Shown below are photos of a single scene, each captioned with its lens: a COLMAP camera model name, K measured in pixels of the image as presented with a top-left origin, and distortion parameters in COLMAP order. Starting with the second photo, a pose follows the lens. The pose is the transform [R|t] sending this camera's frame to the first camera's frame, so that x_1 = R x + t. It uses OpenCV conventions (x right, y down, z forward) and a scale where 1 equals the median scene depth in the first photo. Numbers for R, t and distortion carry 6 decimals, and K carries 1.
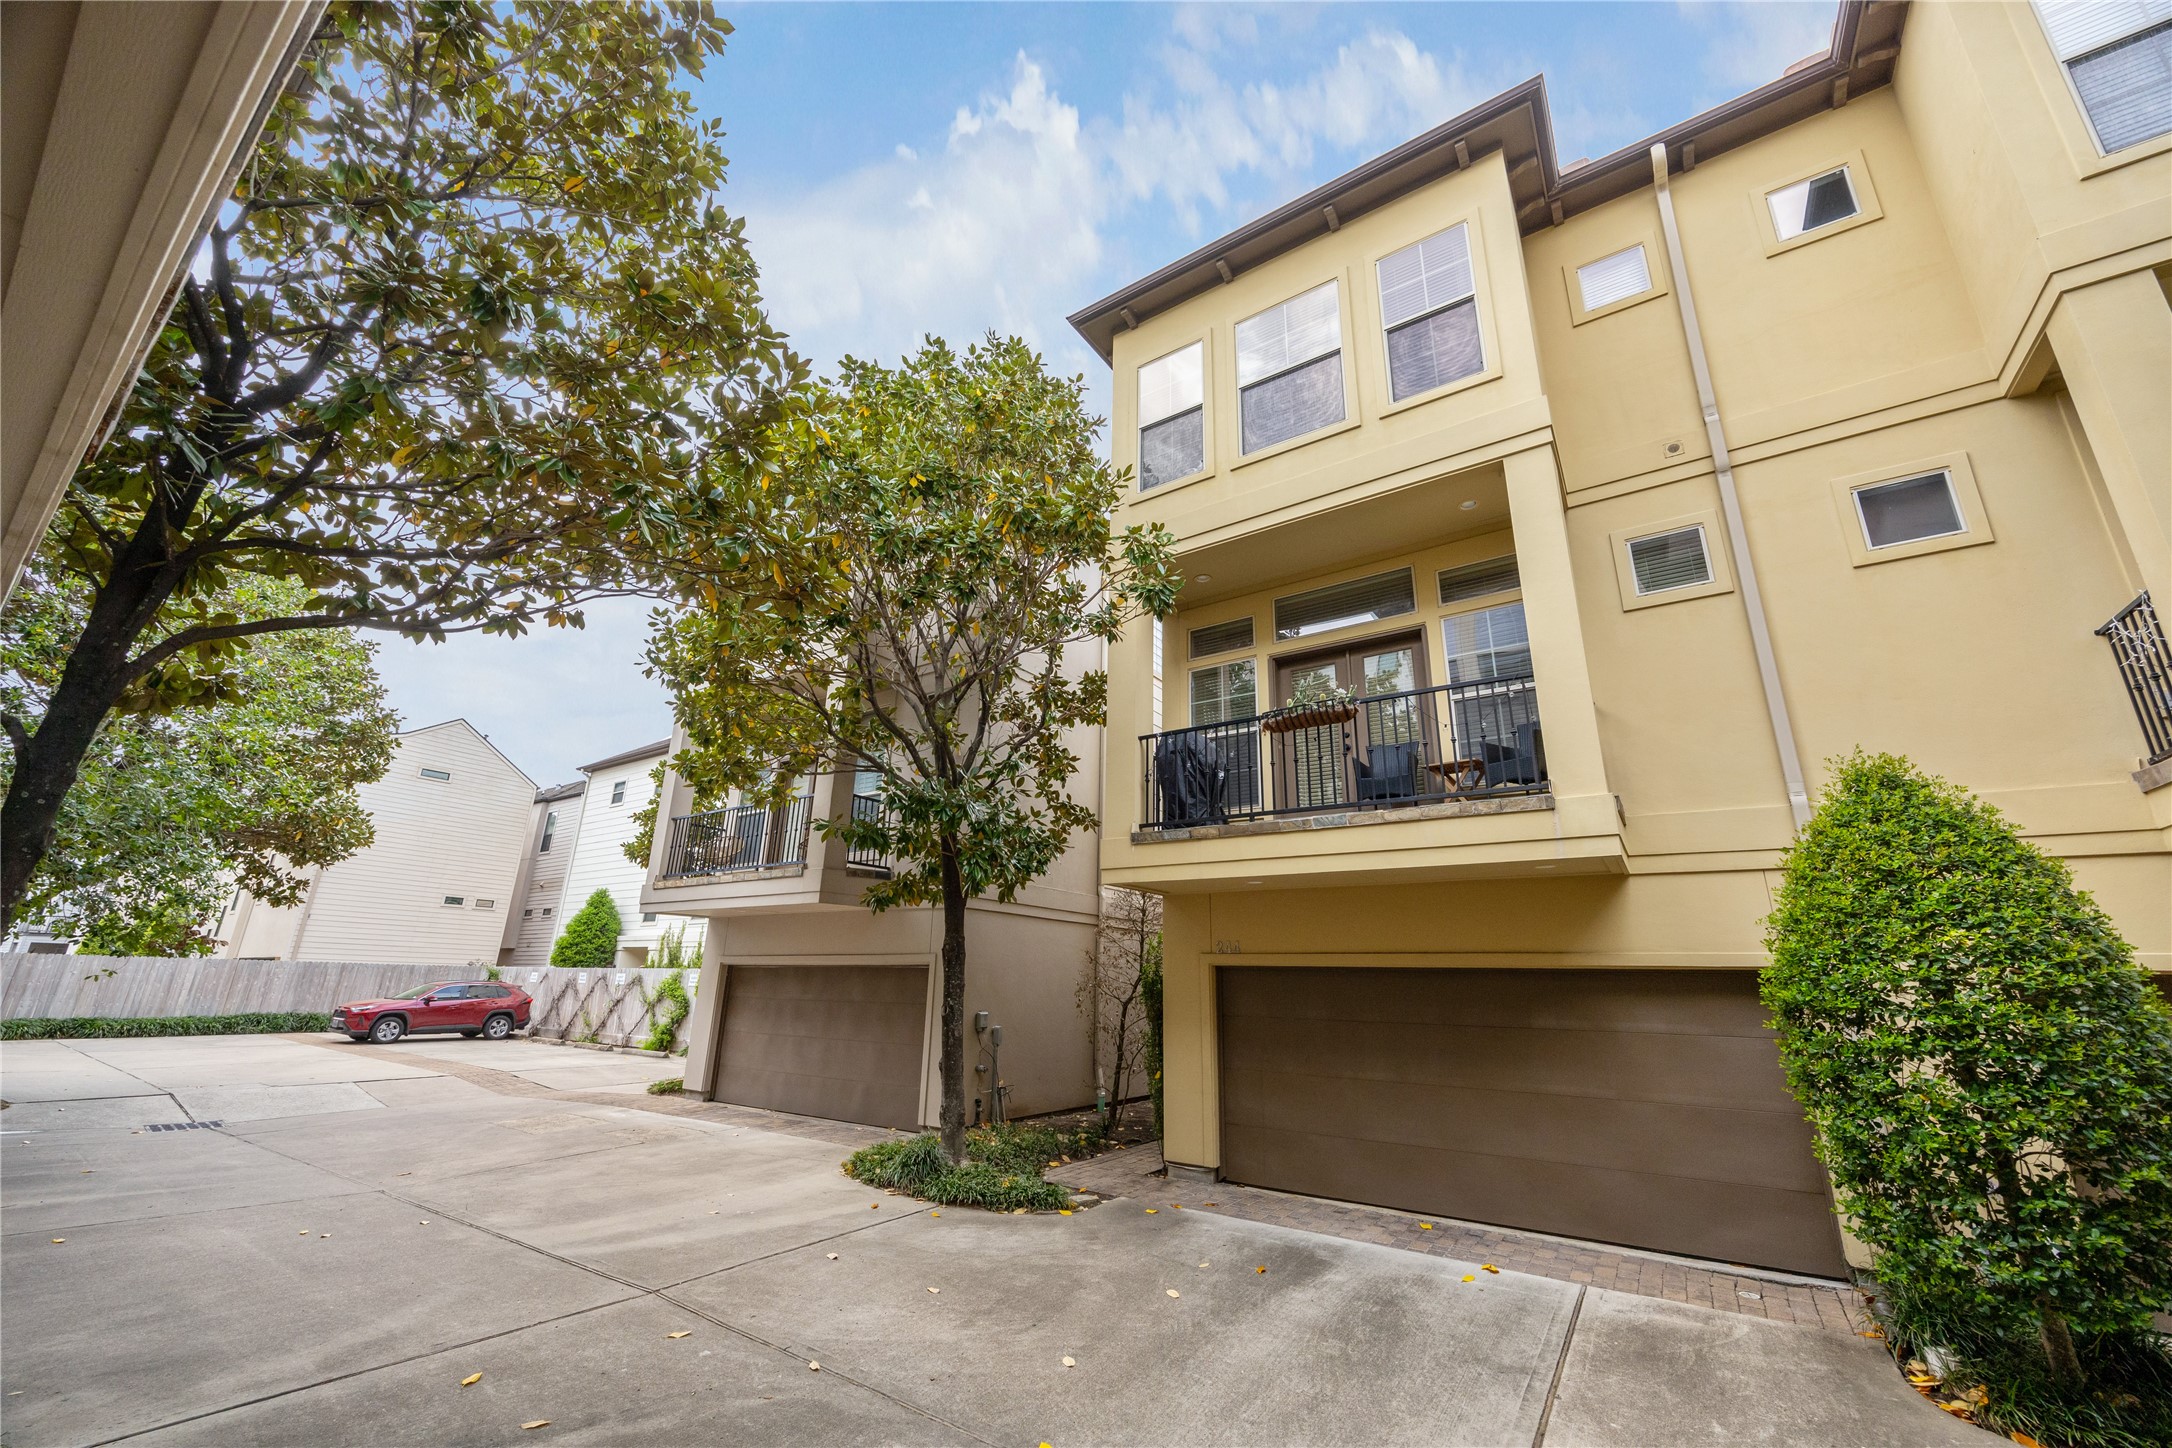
lens RADIAL K [[859.1, 0, 1089.4], [0, 859.1, 688.1], [0, 0, 1]] dist [0.002609, 0.000197]
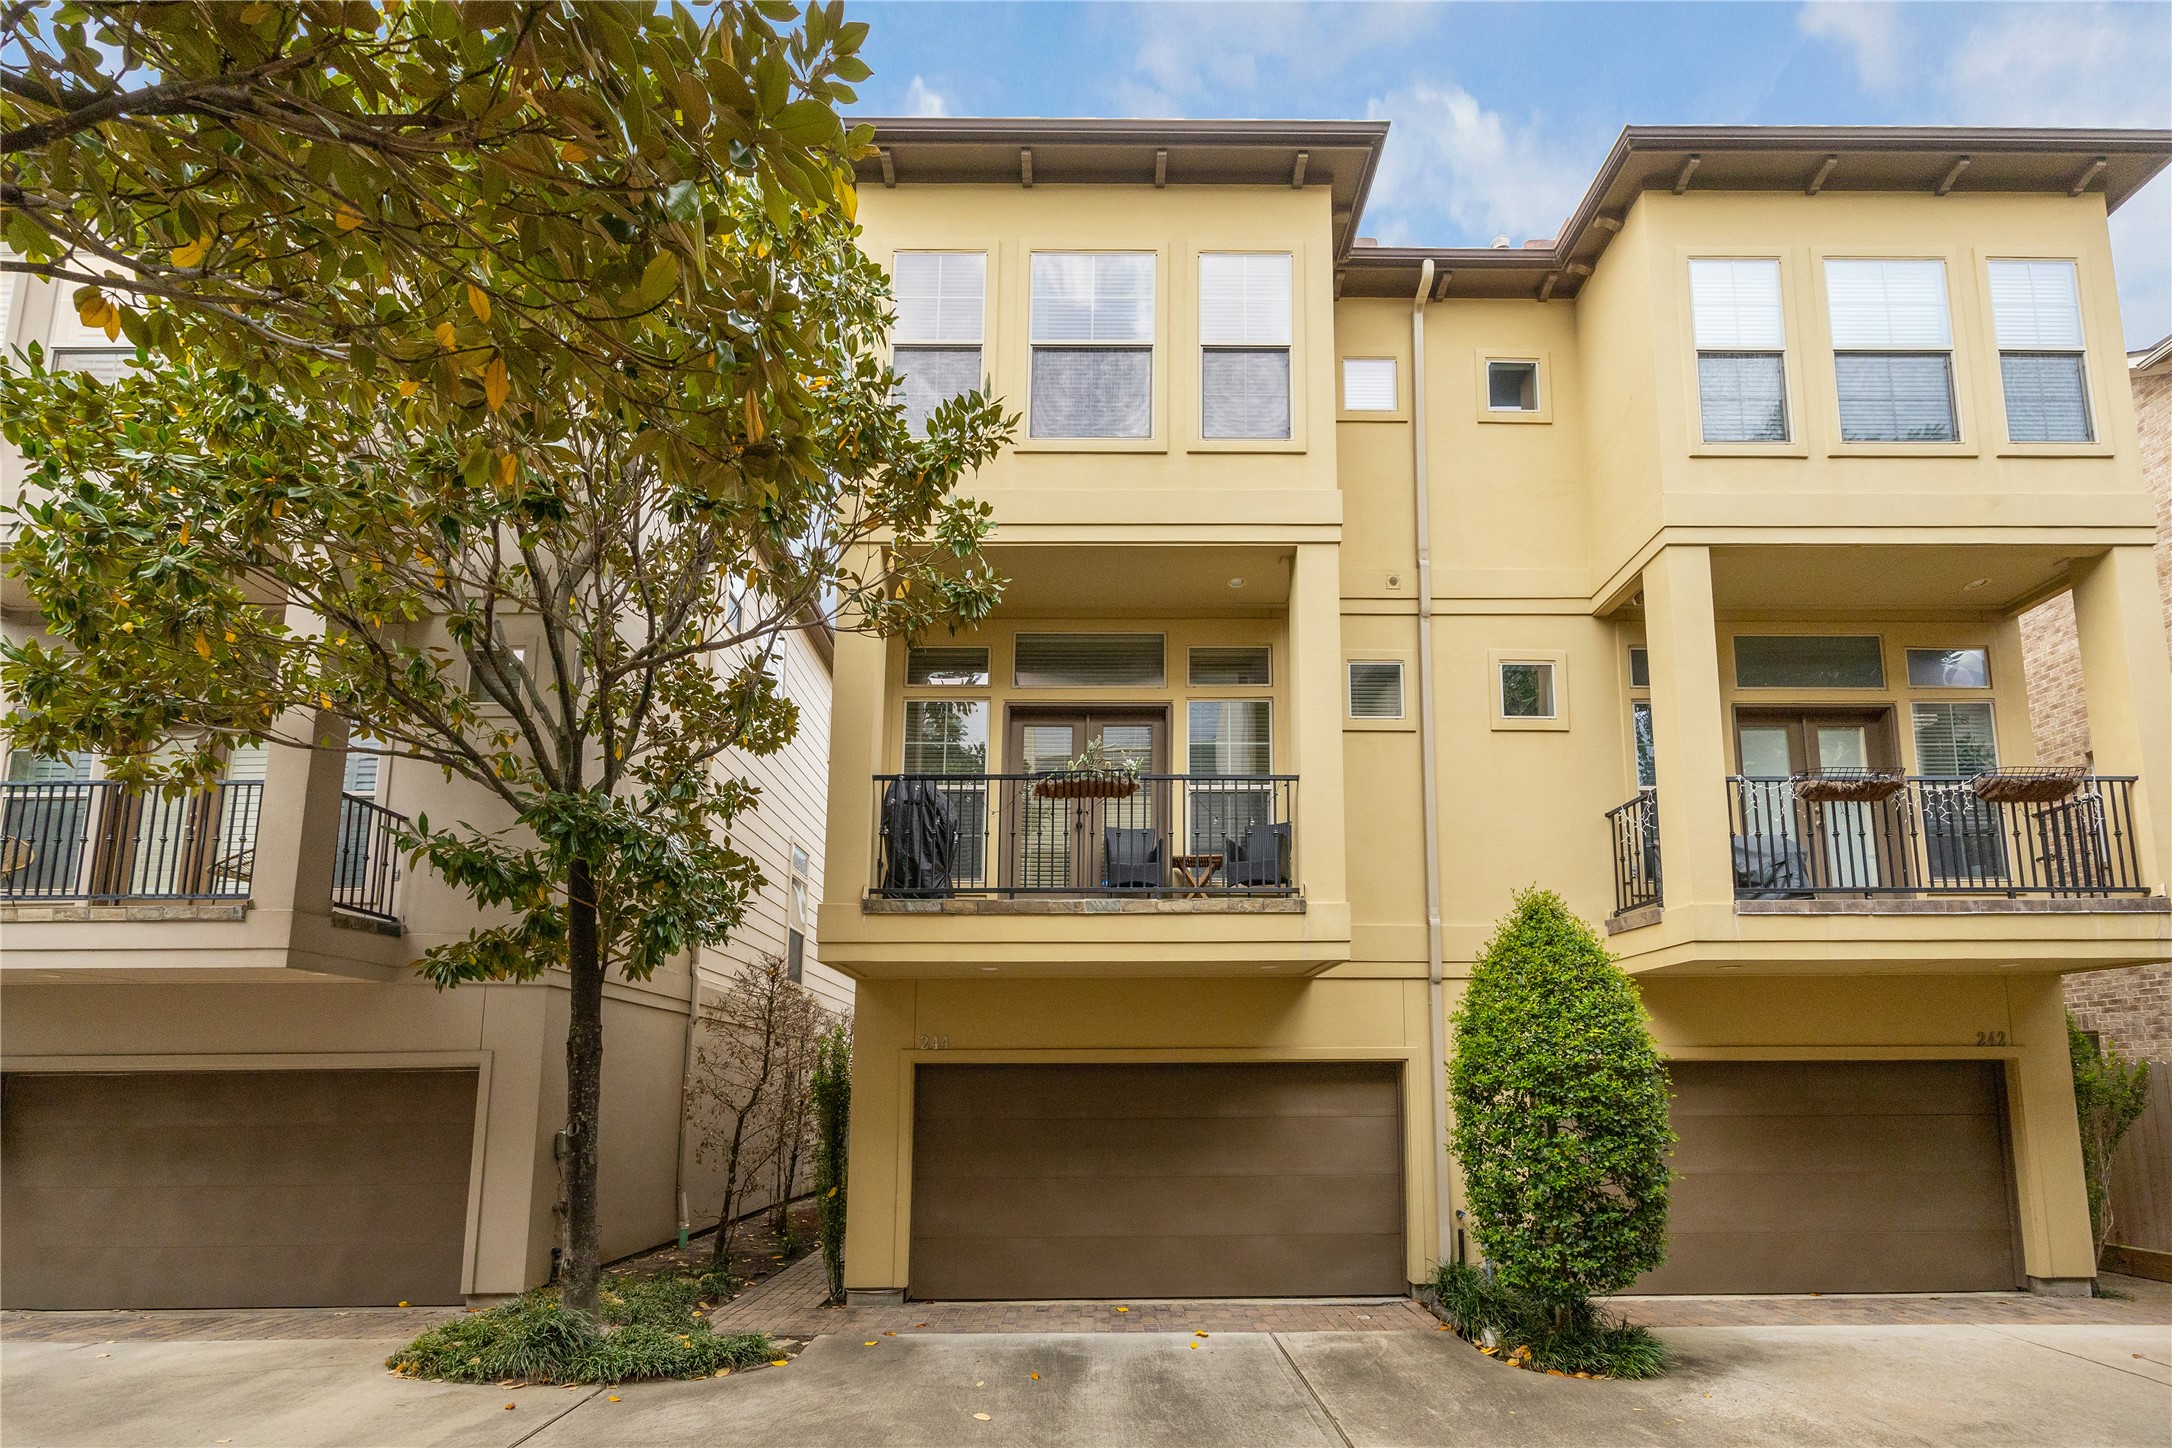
lens RADIAL K [[1021.9, 0, 1093.2], [0, 1021.9, 946.7], [0, 0, 1]] dist [0.004090, 0.000208]
pose [[0.796130, 0.060410, 0.602103, -0.332767], [-0.173917, 0.975867, 0.132050, 0.052823], [-0.579595, -0.209845, 0.787423, 0.147366]]
